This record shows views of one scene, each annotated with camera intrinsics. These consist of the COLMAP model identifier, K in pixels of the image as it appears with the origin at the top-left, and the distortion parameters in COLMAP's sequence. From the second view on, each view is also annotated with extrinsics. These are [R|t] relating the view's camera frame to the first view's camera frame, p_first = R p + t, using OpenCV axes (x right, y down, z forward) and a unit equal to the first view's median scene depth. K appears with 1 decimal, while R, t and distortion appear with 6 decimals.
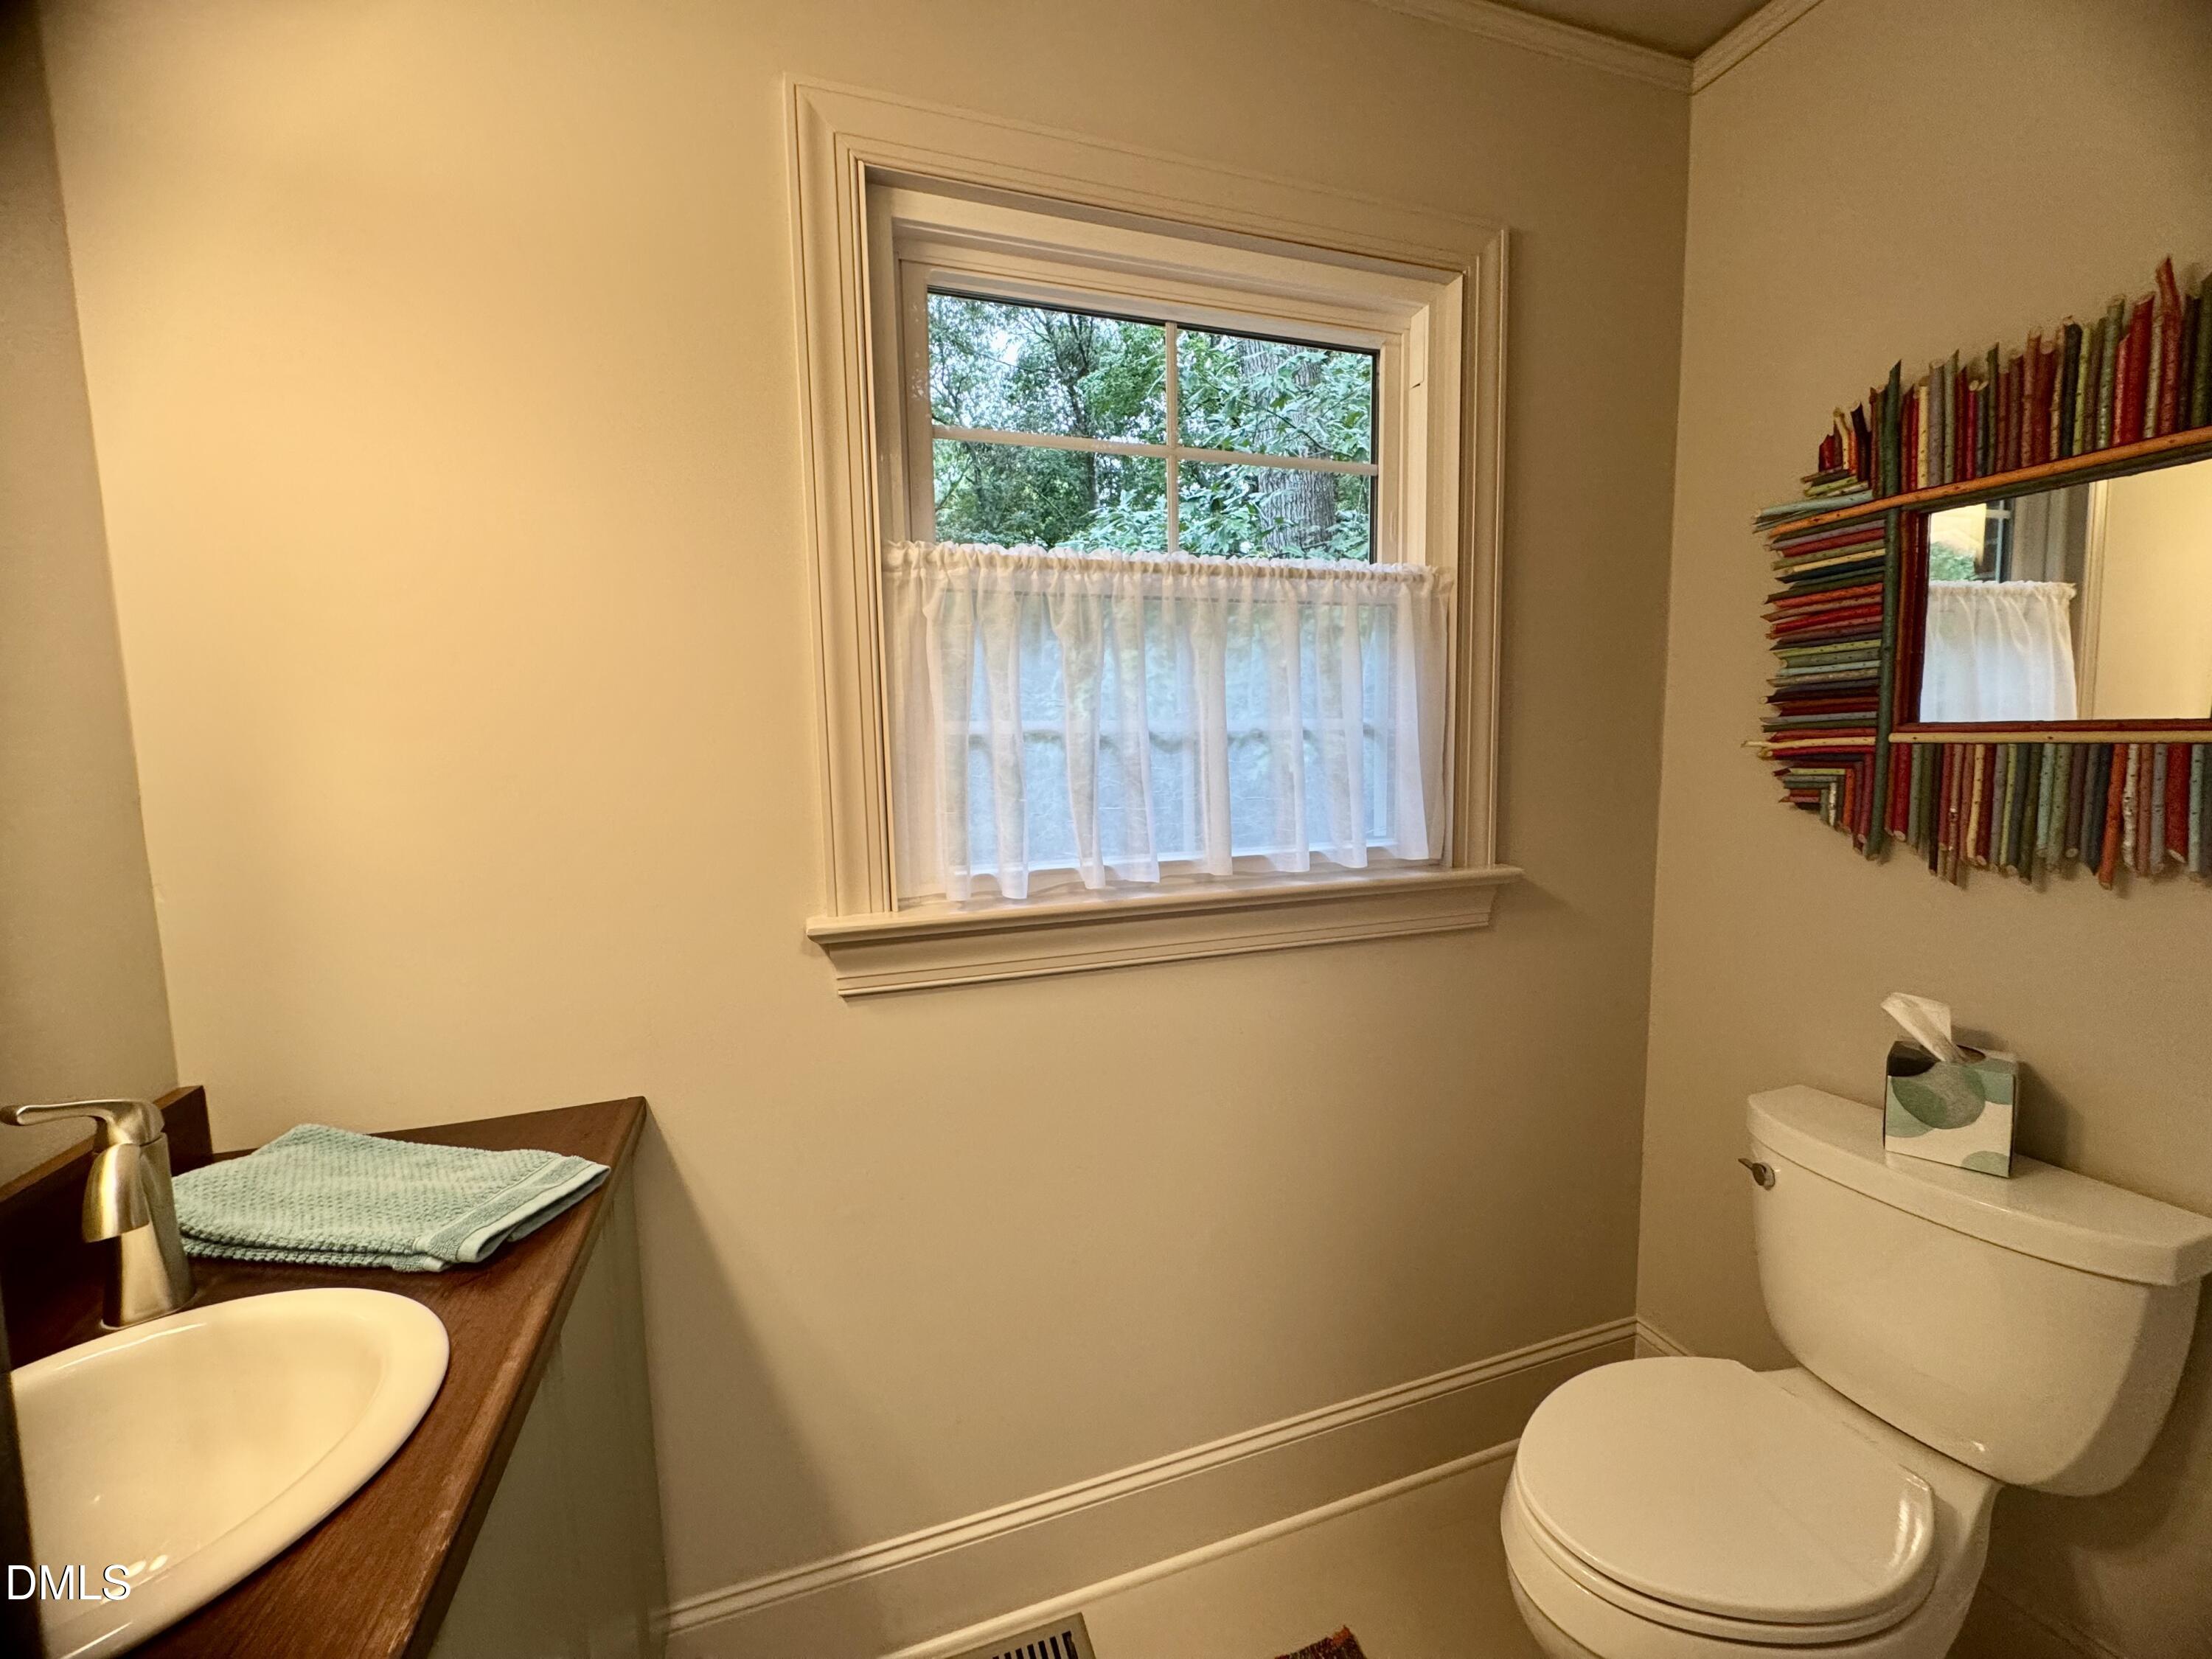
lens RADIAL K [[889.9, 0, 1100.6], [0, 889.9, 827.3], [0, 0, 1]] dist [-0.000280, -0.000097]
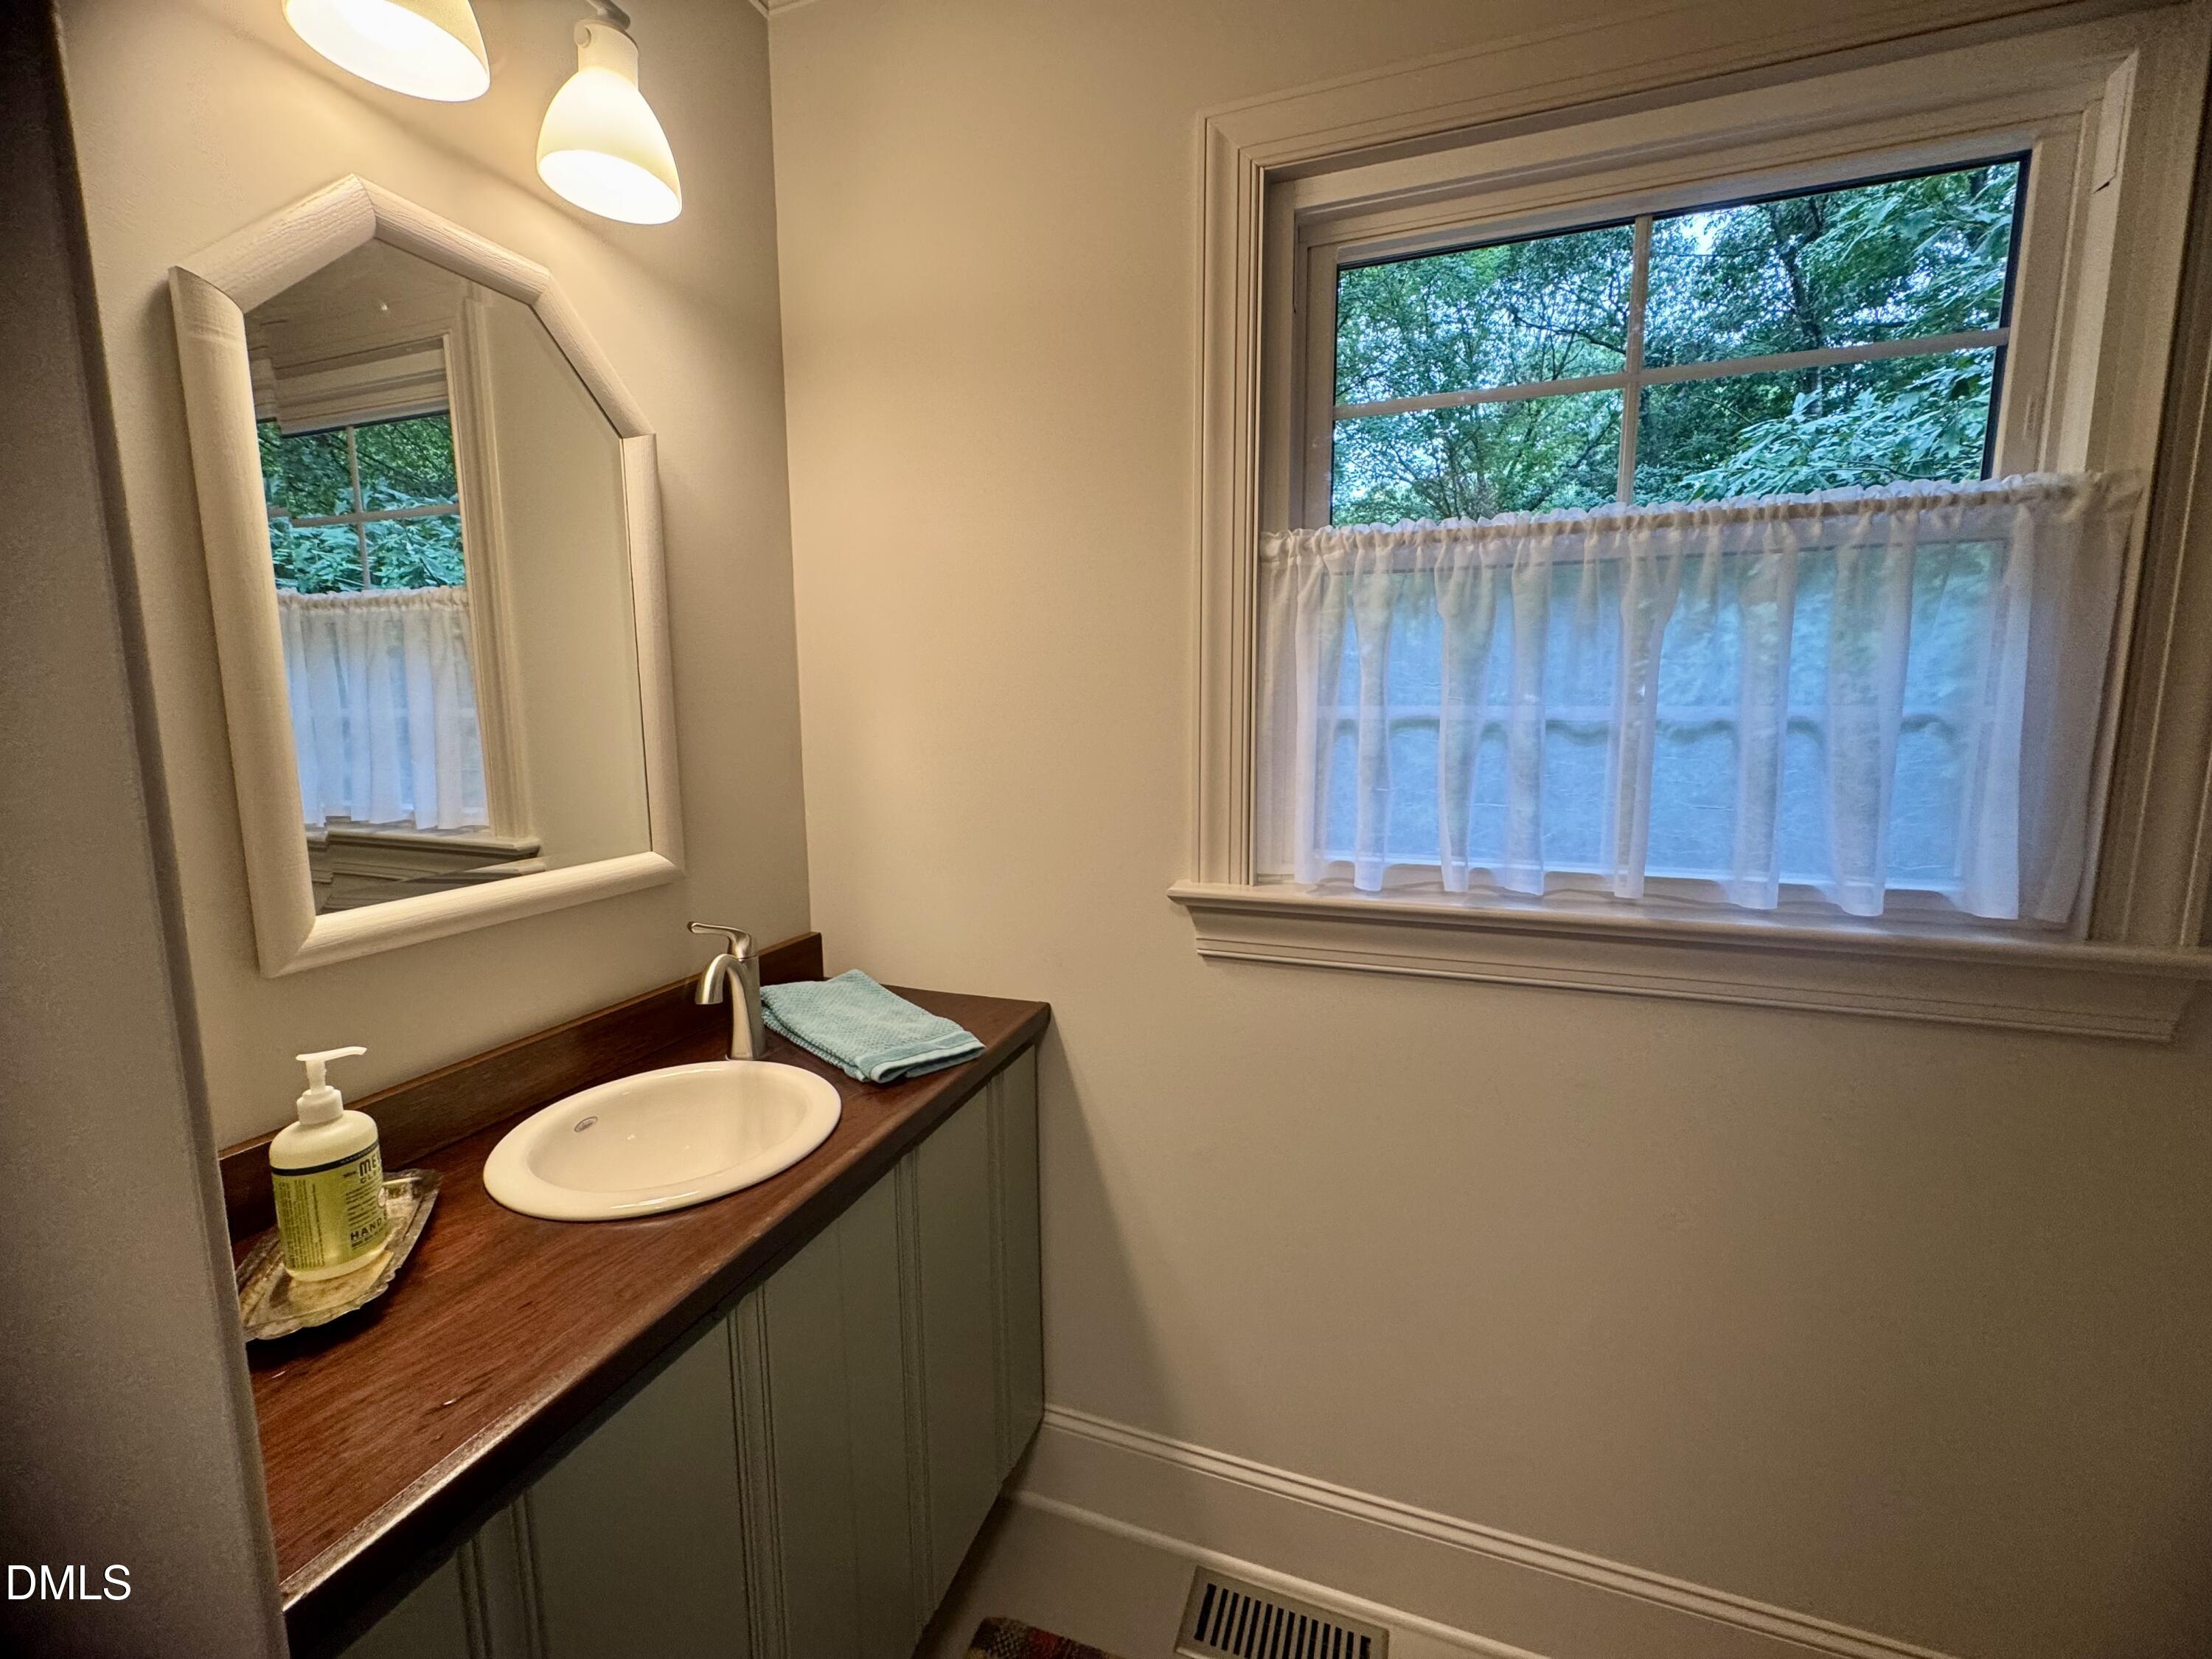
lens RADIAL K [[889.9, 0, 1096.8], [0, 889.9, 829.2], [0, 0, 1]] dist [-0.000280, -0.000097]
pose [[0.780679, 0.099322, -0.616988, 0.264682], [-0.075198, 0.995046, 0.065033, -0.026572], [0.620391, -0.004374, 0.784281, 0.051933]]
